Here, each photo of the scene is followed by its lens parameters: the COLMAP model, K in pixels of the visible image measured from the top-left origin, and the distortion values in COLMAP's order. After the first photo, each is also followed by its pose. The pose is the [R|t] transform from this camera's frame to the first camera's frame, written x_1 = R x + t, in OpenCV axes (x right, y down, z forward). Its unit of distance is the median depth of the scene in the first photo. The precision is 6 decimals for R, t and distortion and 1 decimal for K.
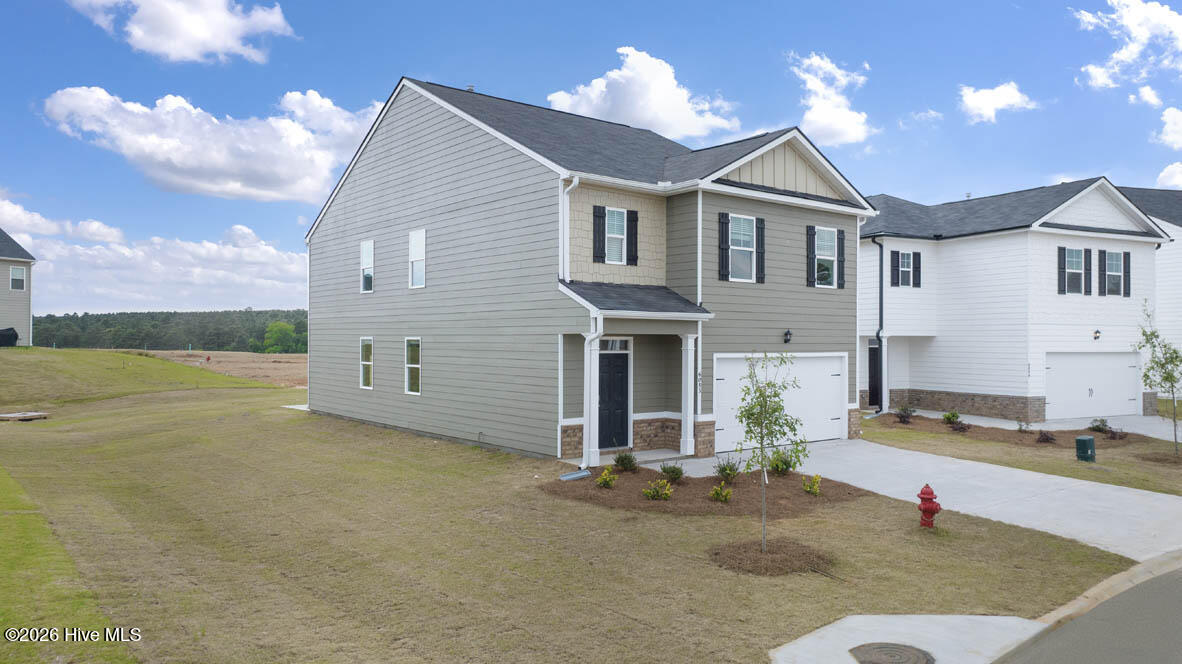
lens RADIAL K [[831.7, 0, 598.4], [0, 831.7, 344.9], [0, 0, 1]] dist [0.007066, 0.002507]
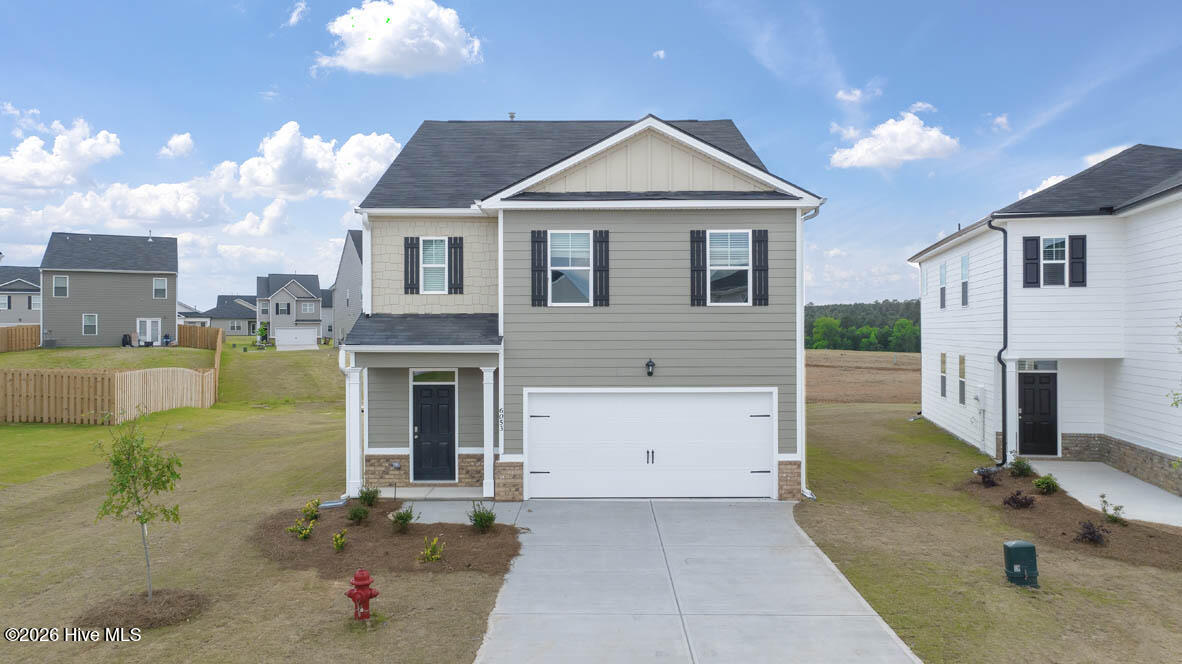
lens RADIAL K [[830.5, 0, 591.0], [0, 830.5, 332.0], [0, 0, 1]] dist [-0.021902, -0.000722]
pose [[0.776714, -0.006383, -0.629821, 0.759319], [0.002205, 0.999970, -0.007414, -0.043093], [0.629849, 0.004370, 0.776705, 0.344659]]
